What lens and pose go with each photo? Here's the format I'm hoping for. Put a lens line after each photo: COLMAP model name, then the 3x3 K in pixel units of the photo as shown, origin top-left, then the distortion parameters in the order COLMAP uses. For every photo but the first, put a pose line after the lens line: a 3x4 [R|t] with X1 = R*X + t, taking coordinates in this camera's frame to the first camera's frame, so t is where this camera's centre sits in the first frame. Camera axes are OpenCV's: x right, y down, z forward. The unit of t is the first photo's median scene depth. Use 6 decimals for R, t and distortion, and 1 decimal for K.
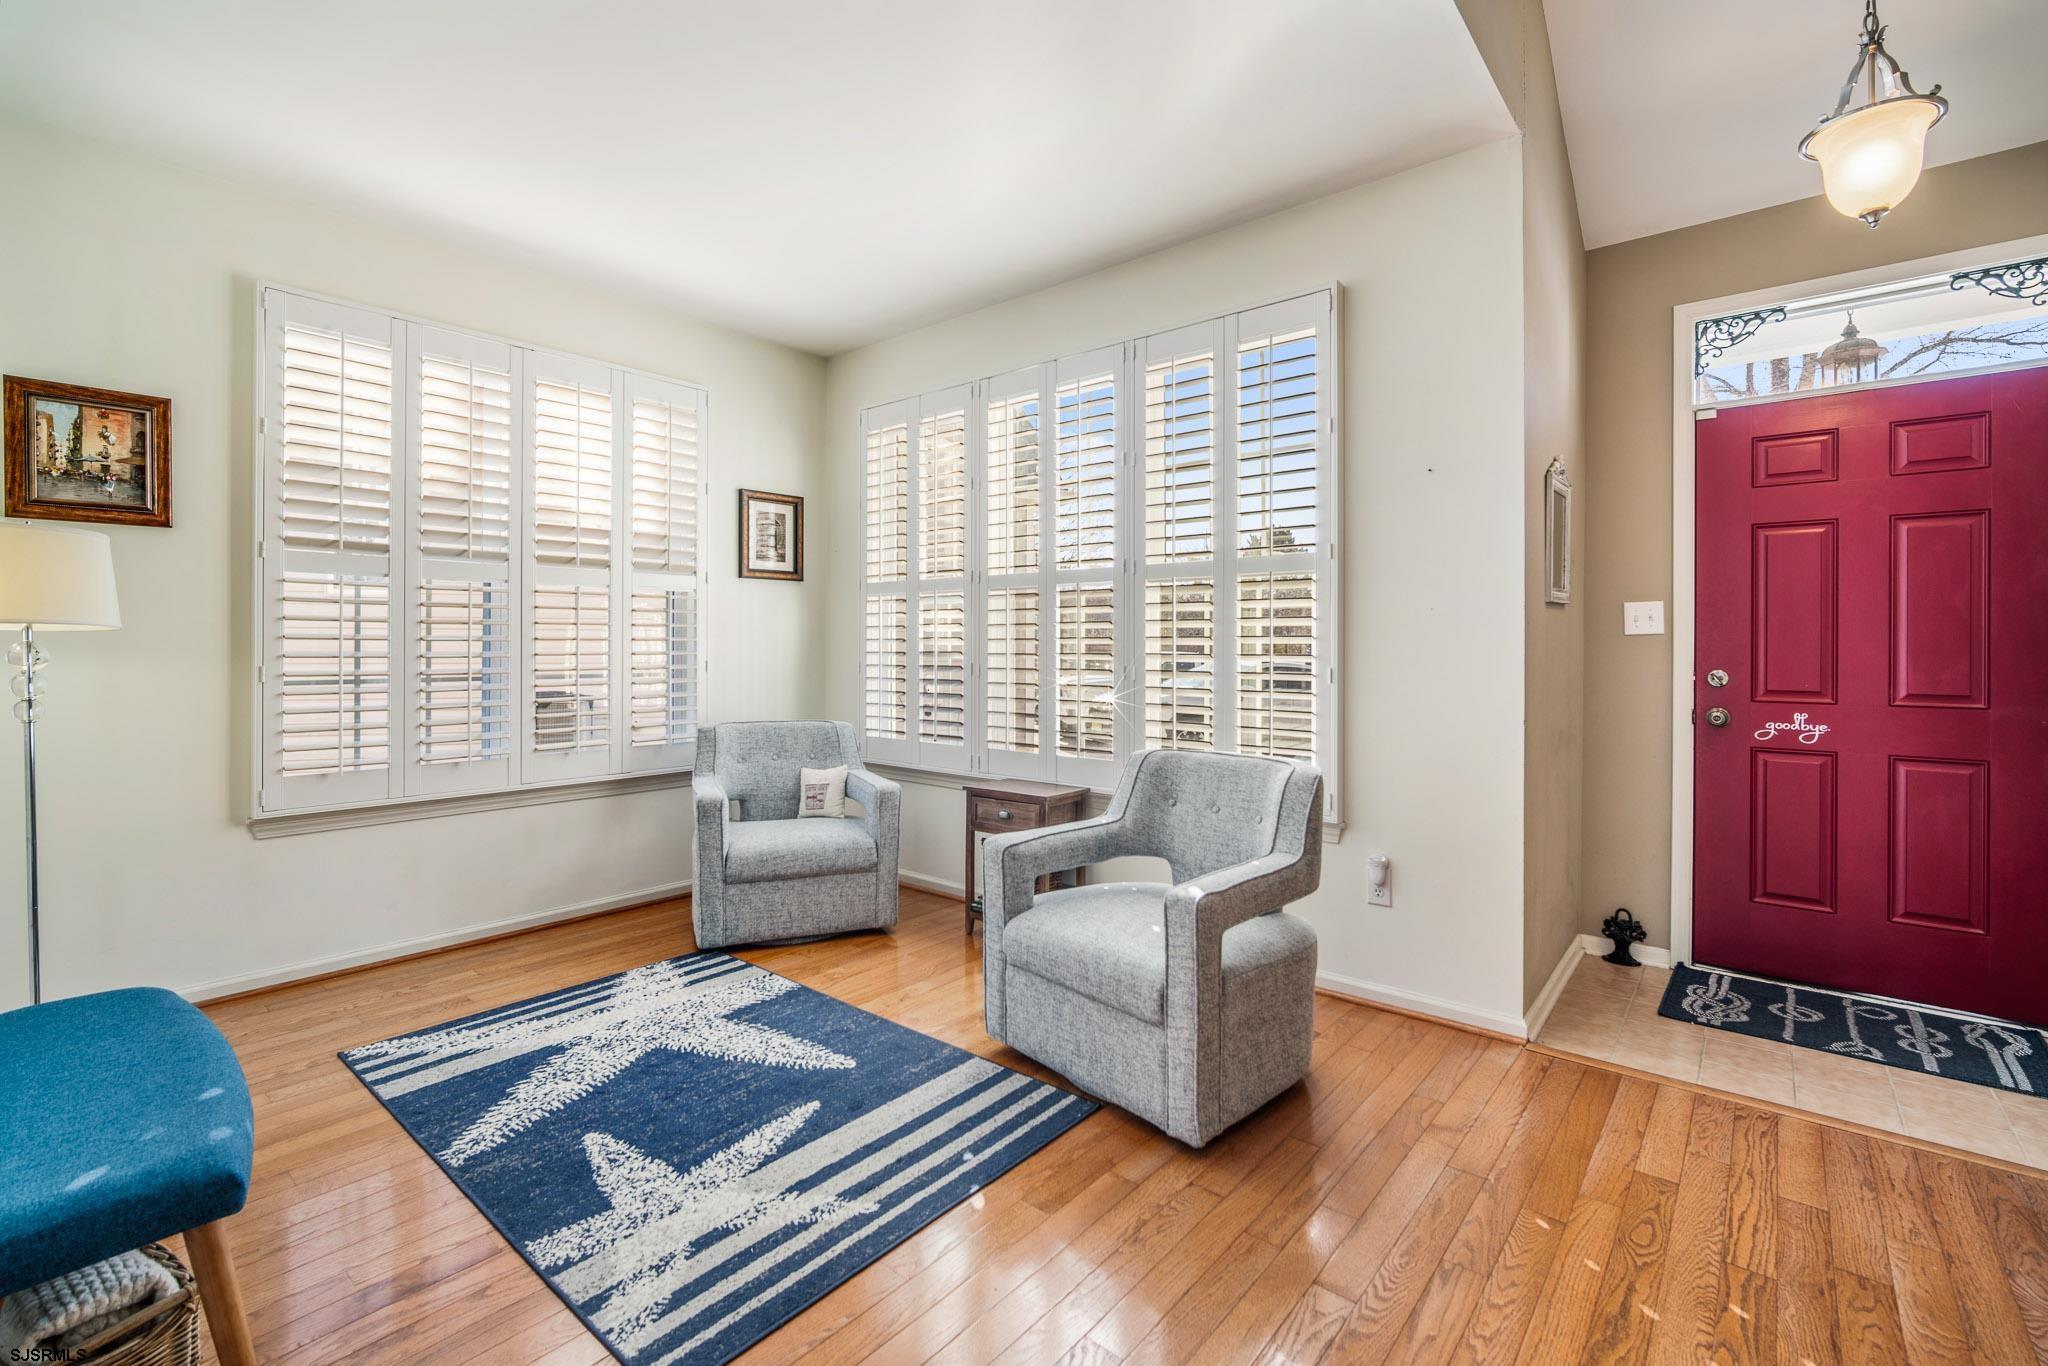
lens RADIAL K [[890.0, 0, 1014.9], [0, 890.0, 651.9], [0, 0, 1]] dist [-0.010648, 0.000955]
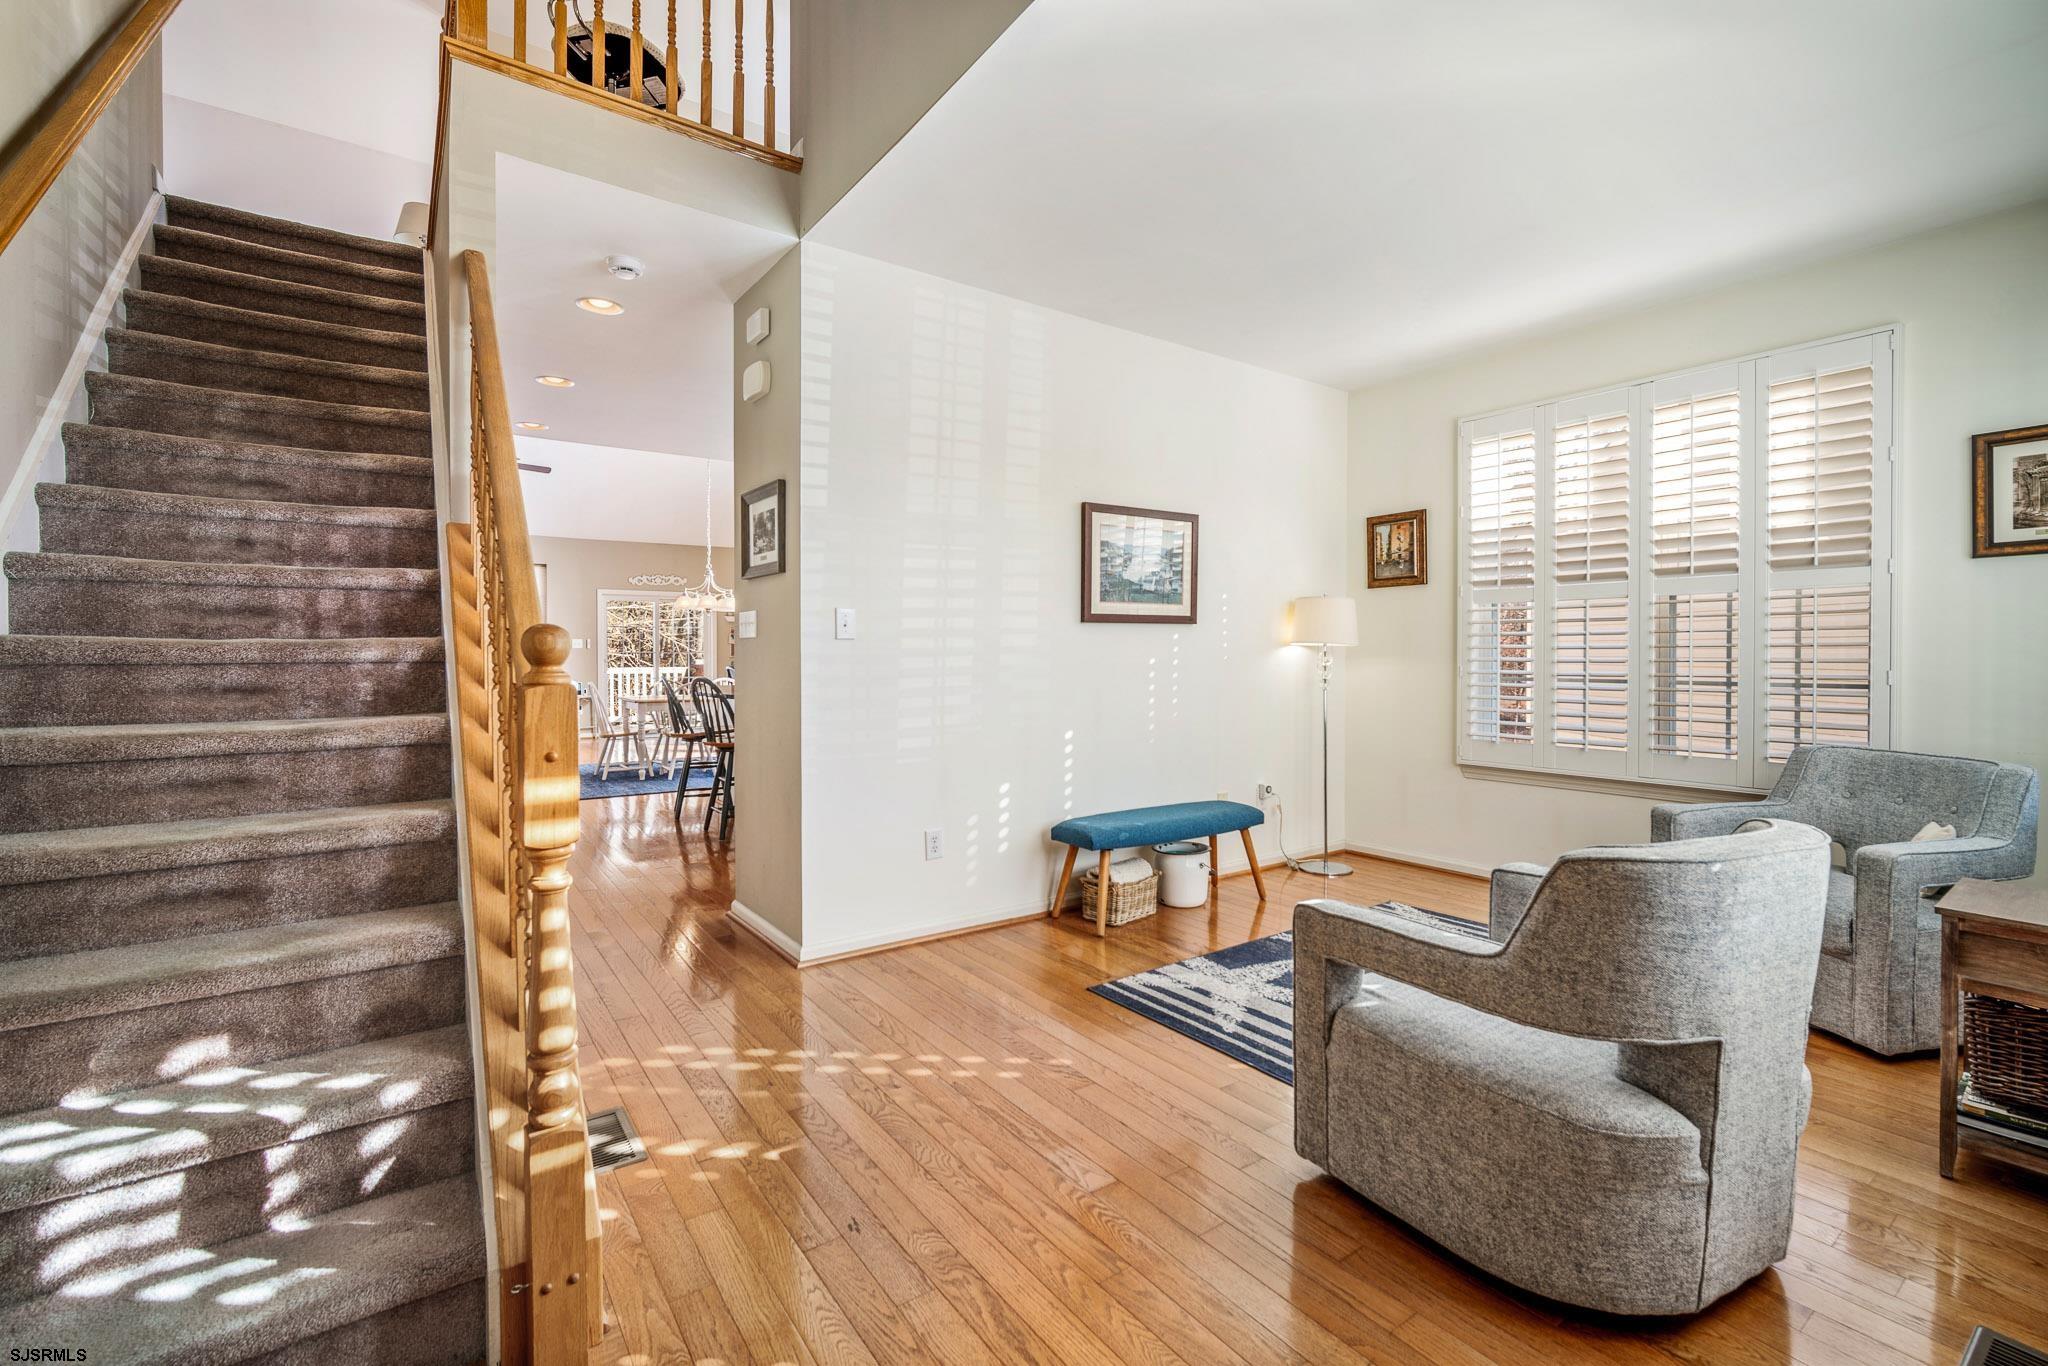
lens RADIAL K [[890.0, 0, 1060.8], [0, 890.0, 670.4], [0, 0, 1]] dist [-0.010648, 0.000955]
pose [[-0.210814, 0.020449, -0.977312, 0.874548], [-0.001140, 0.999775, 0.021165, -0.009080], [0.977525, 0.005576, -0.210744, 0.666984]]
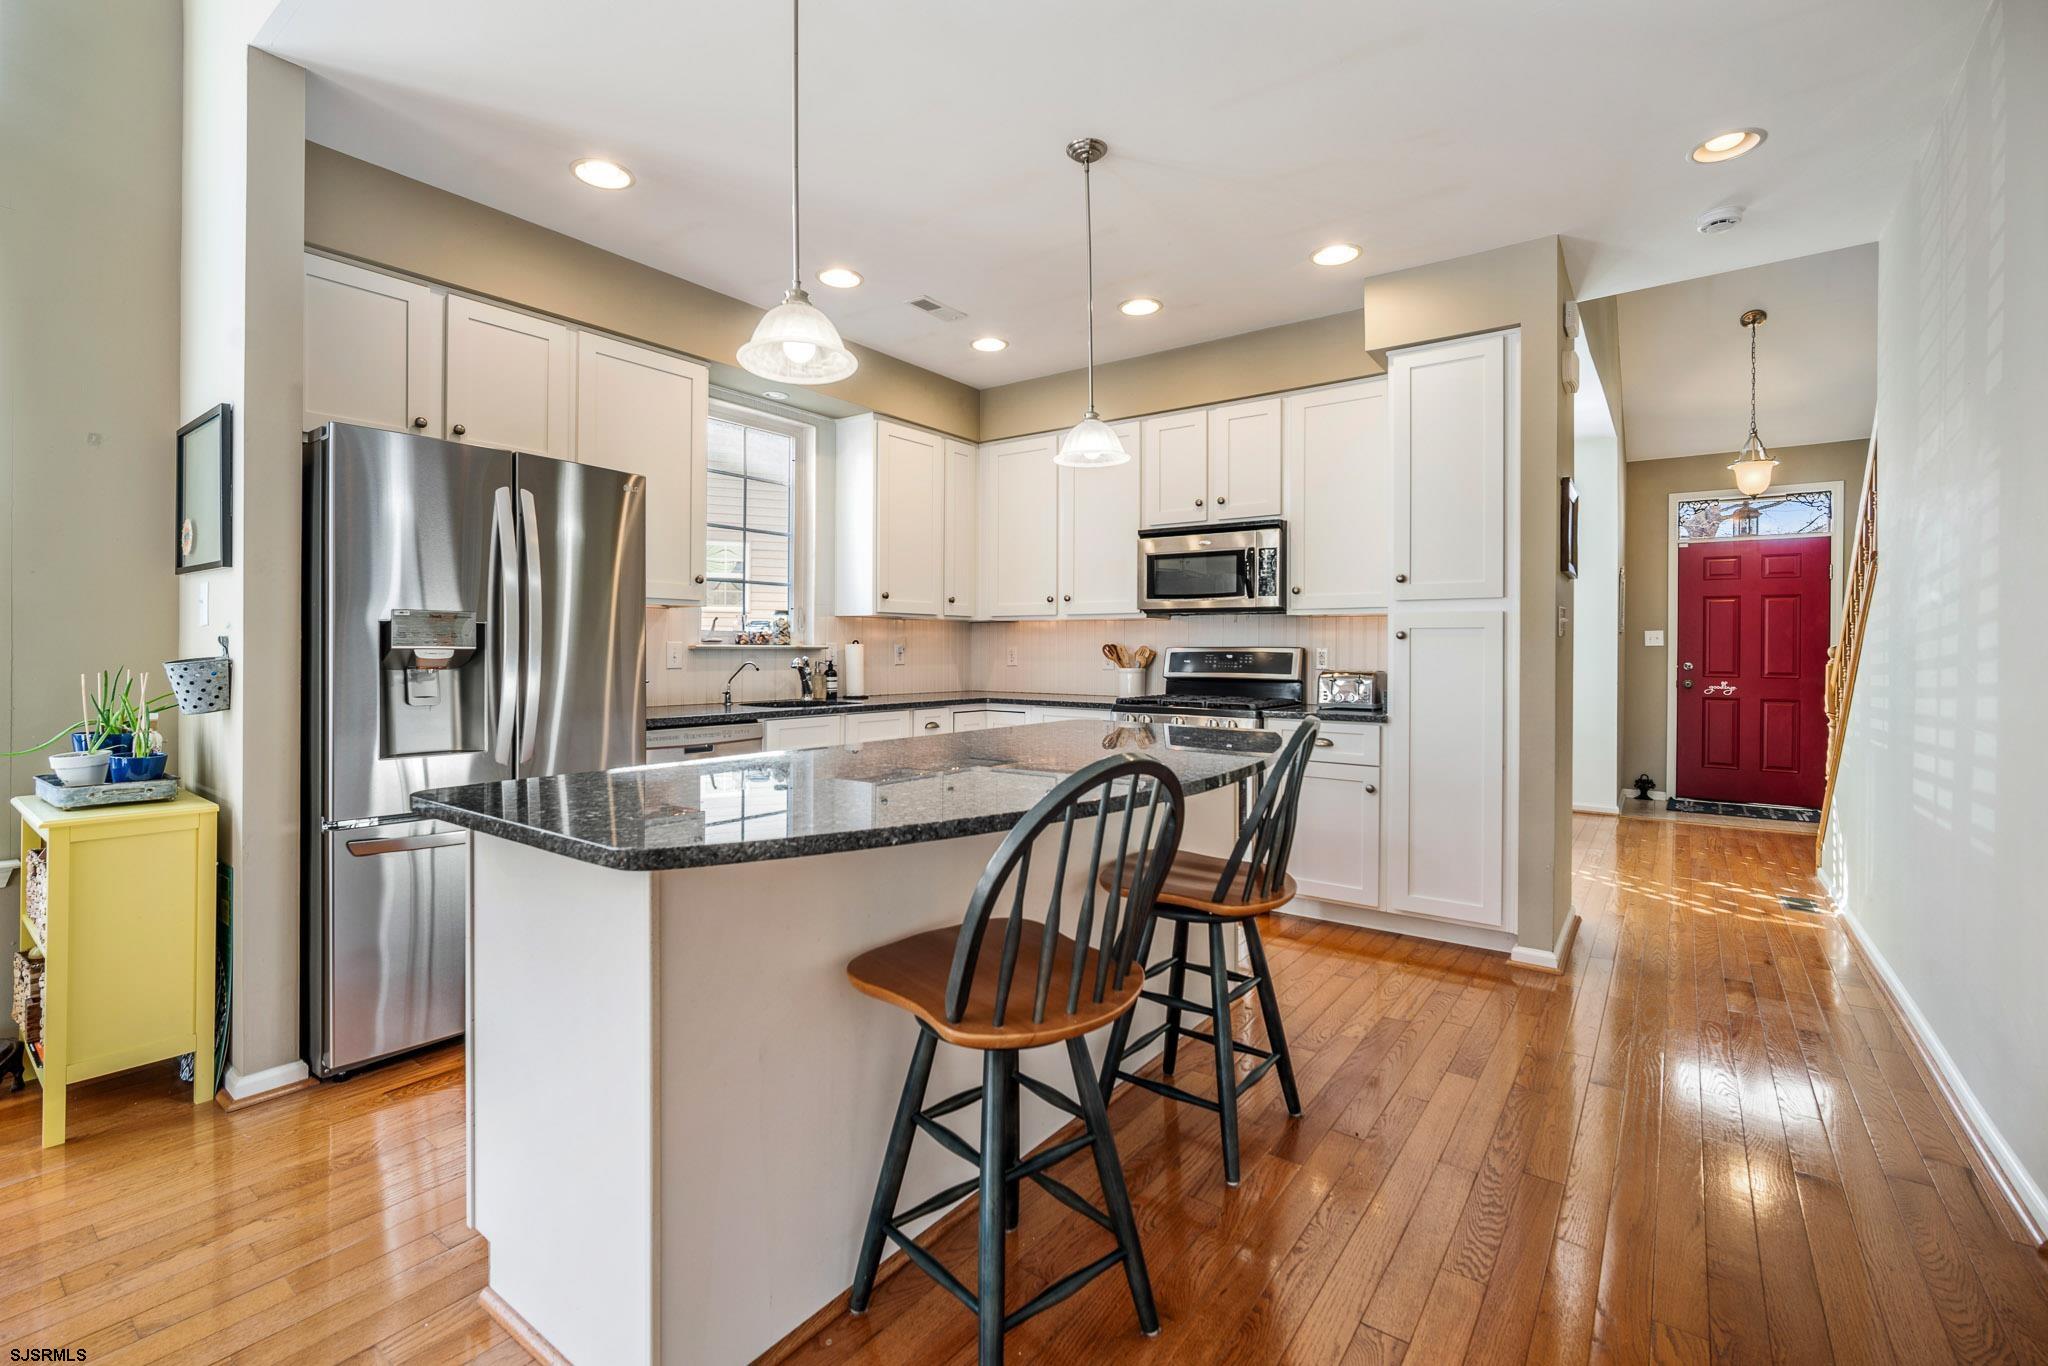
lens RADIAL K [[890.0, 0, 1025.7], [0, 890.0, 648.8], [0, 0, 1]] dist [-0.010648, 0.000955]
pose [[0.997439, 0.006025, 0.071267, -1.023383], [-0.005934, 0.999981, -0.001486, -0.000307], [-0.071274, 0.001059, 0.997456, -1.096334]]
